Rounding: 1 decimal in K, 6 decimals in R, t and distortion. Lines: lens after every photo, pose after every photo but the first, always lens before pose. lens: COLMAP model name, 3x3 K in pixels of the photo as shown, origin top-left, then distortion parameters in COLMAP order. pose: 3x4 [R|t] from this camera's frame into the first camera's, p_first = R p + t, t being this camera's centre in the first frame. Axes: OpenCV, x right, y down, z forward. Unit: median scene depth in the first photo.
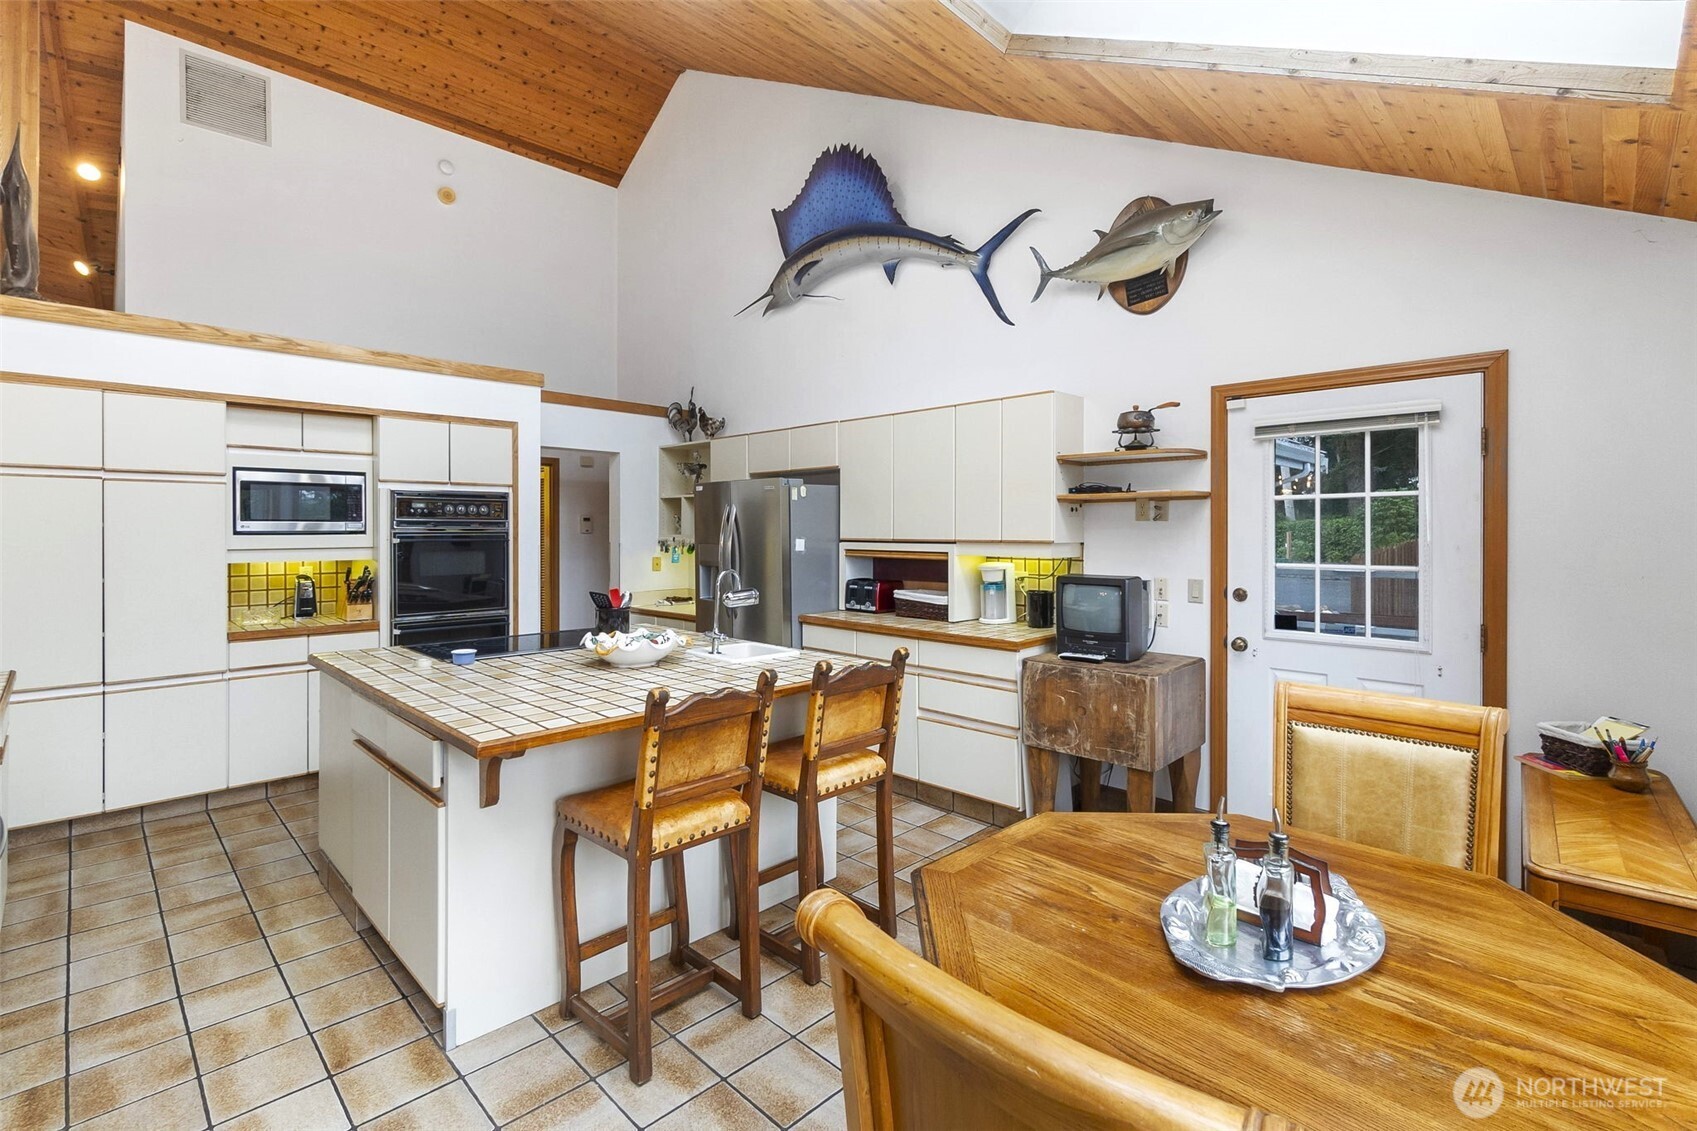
lens RADIAL K [[770.0, 0, 823.4], [0, 770.0, 533.0], [0, 0, 1]] dist [-0.001476, 0.000191]
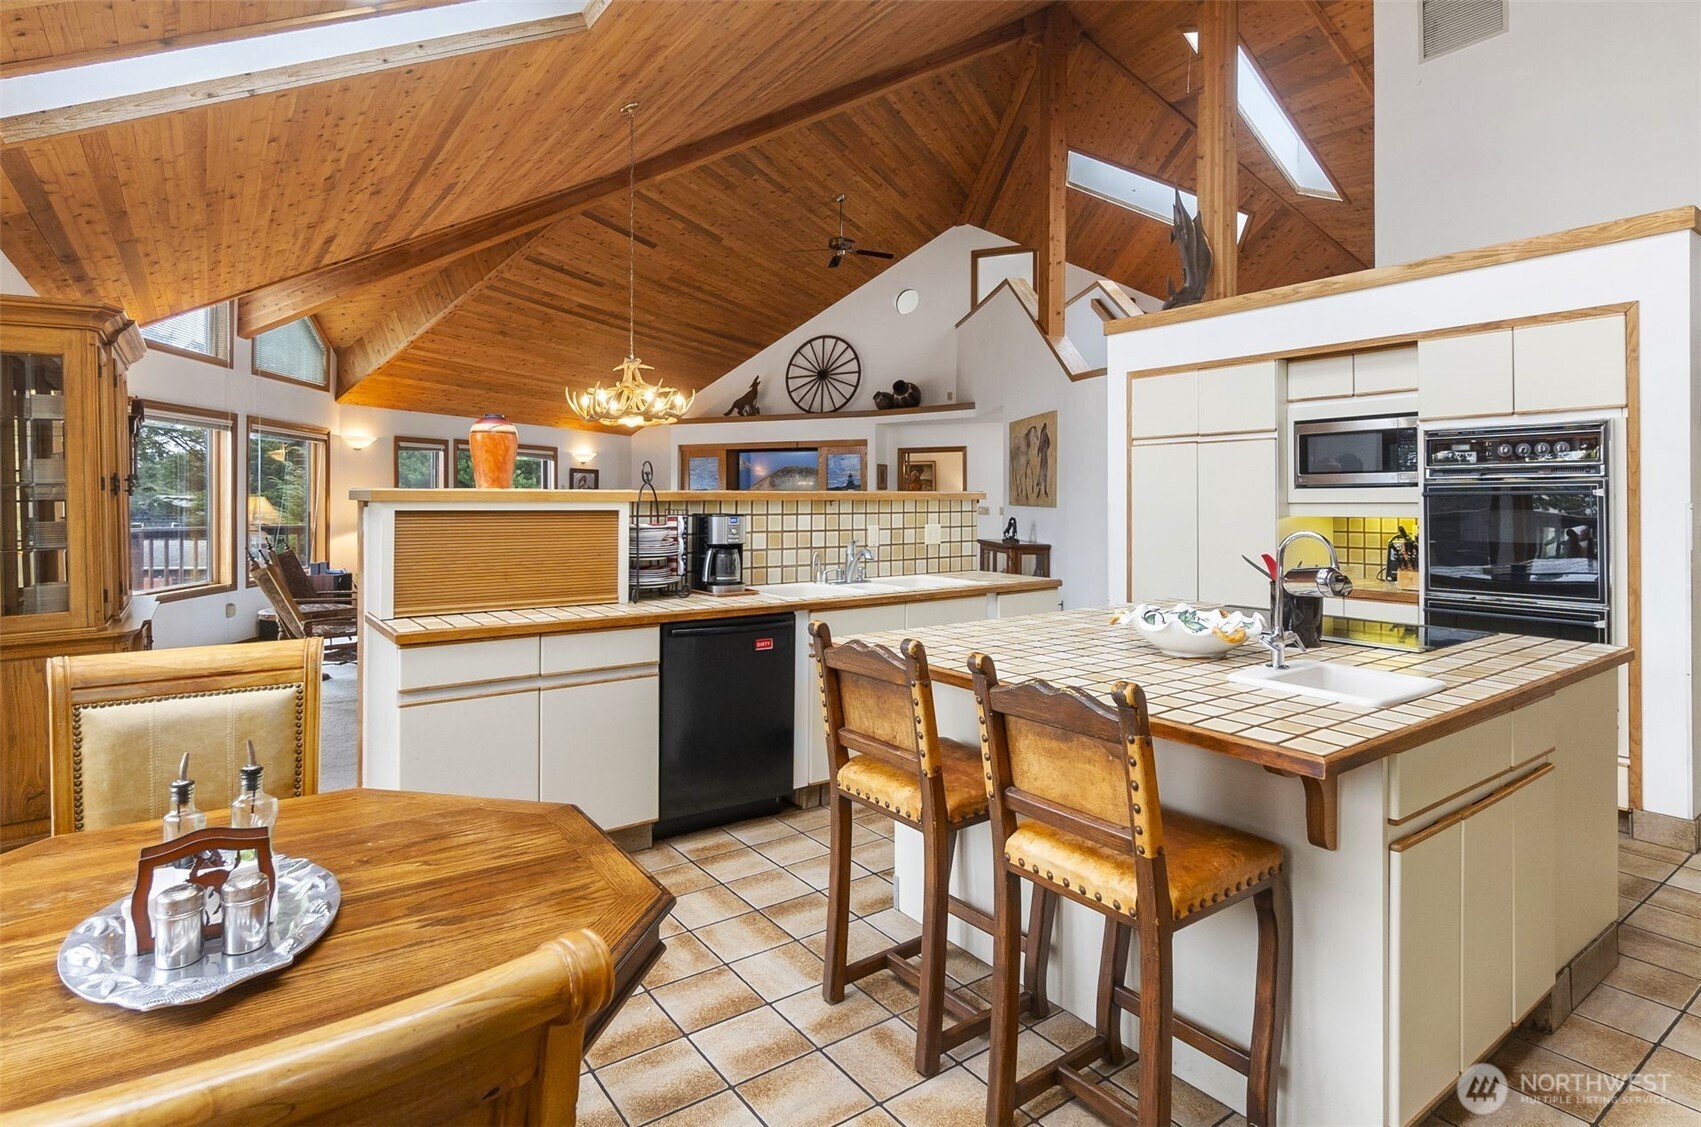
lens RADIAL K [[894.7, 0, 869.7], [0, 894.7, 498.5], [0, 0, 1]] dist [-0.000167, -0.000853]
pose [[-0.133929, -0.000390, -0.990991, 0.462805], [-0.004944, 0.999988, 0.000275, 0.017891], [0.990979, 0.004936, -0.133929, 0.589567]]
